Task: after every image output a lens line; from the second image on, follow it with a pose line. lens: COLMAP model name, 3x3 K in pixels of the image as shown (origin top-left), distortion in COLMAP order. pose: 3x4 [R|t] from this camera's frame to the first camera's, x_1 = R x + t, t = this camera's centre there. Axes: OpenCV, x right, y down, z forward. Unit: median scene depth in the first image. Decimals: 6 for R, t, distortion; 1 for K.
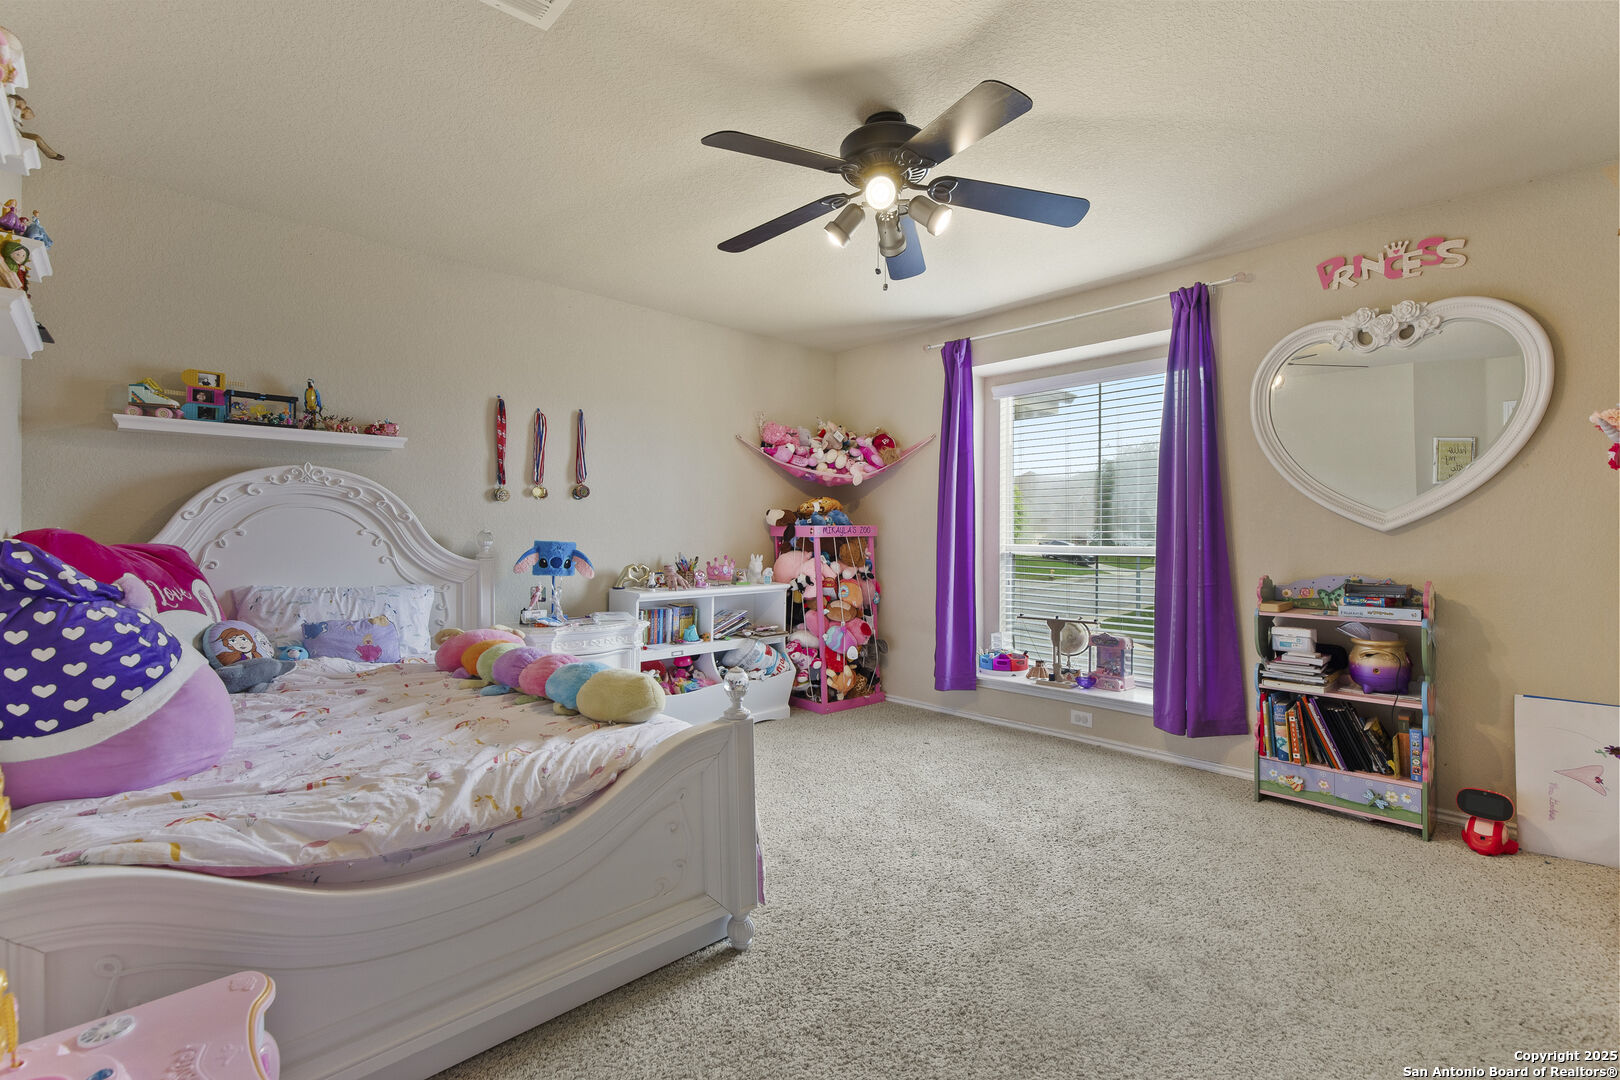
lens RADIAL K [[735.9, 0, 811.2], [0, 735.9, 535.6], [0, 0, 1]] dist [0.005061, -0.000523]
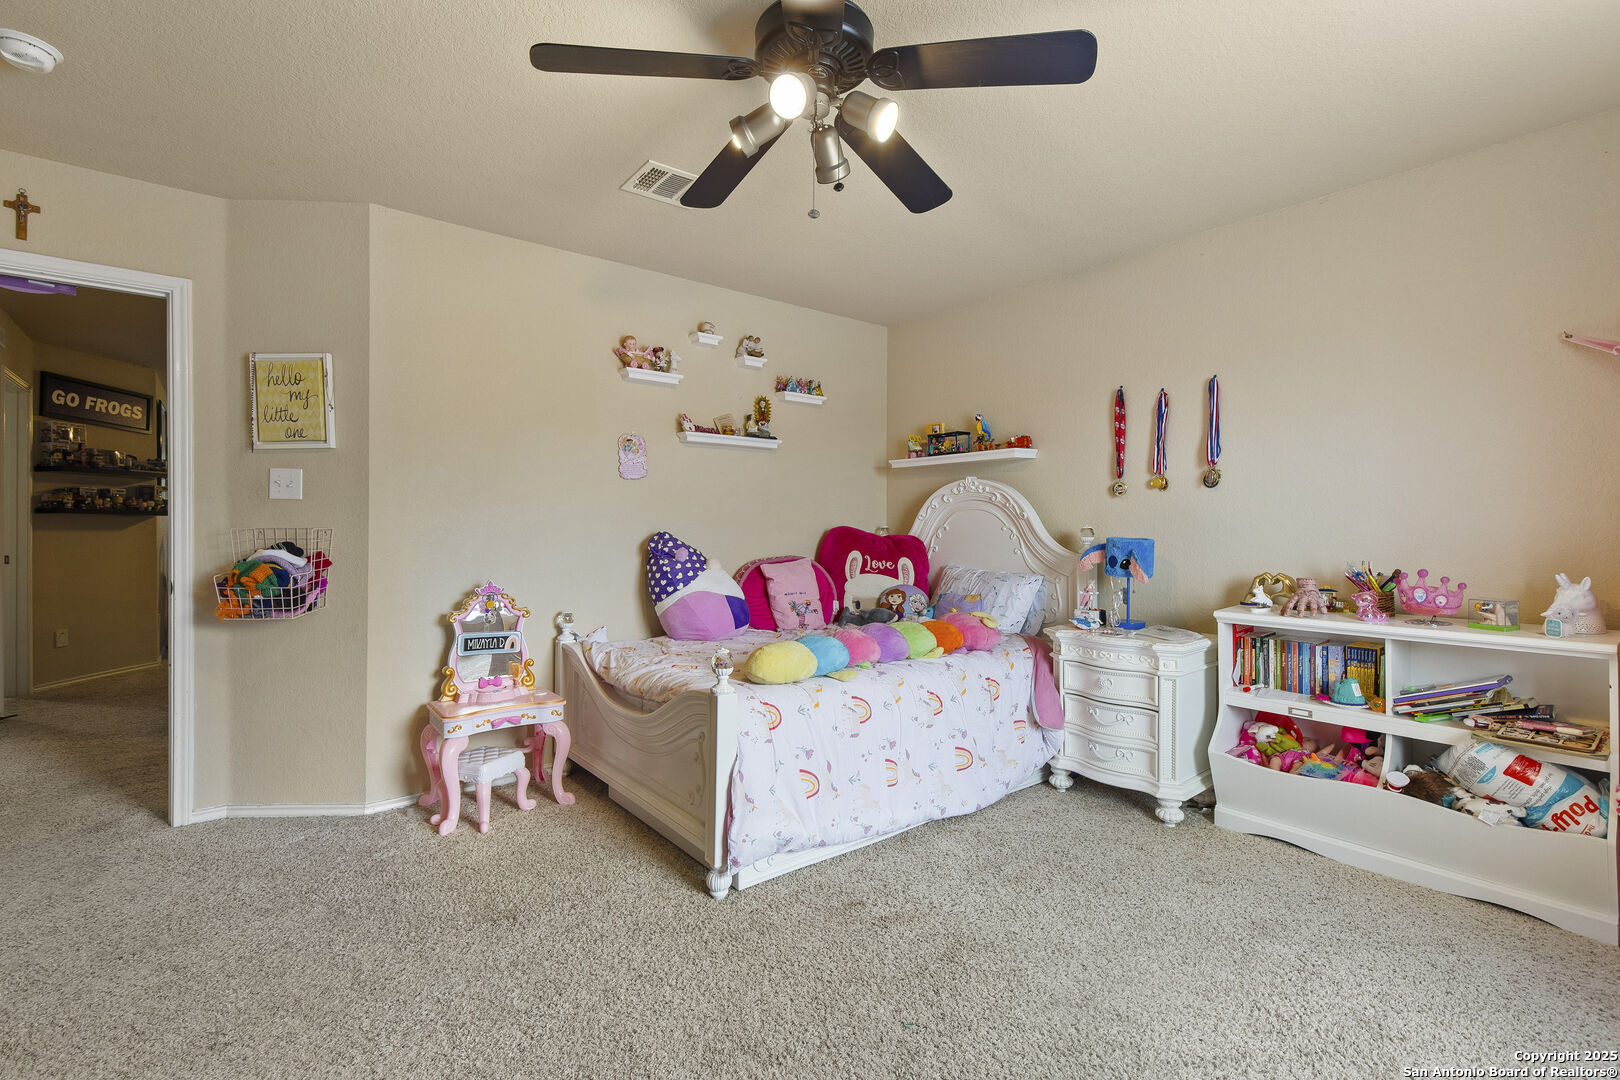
lens RADIAL K [[735.9, 0, 811.9], [0, 735.9, 532.8], [0, 0, 1]] dist [0.005061, -0.000523]
pose [[-0.093992, 0.010953, -0.995513, 0.579336], [-0.002253, 0.999935, 0.011214, -0.008718], [0.995570, 0.003297, -0.093961, 0.696720]]
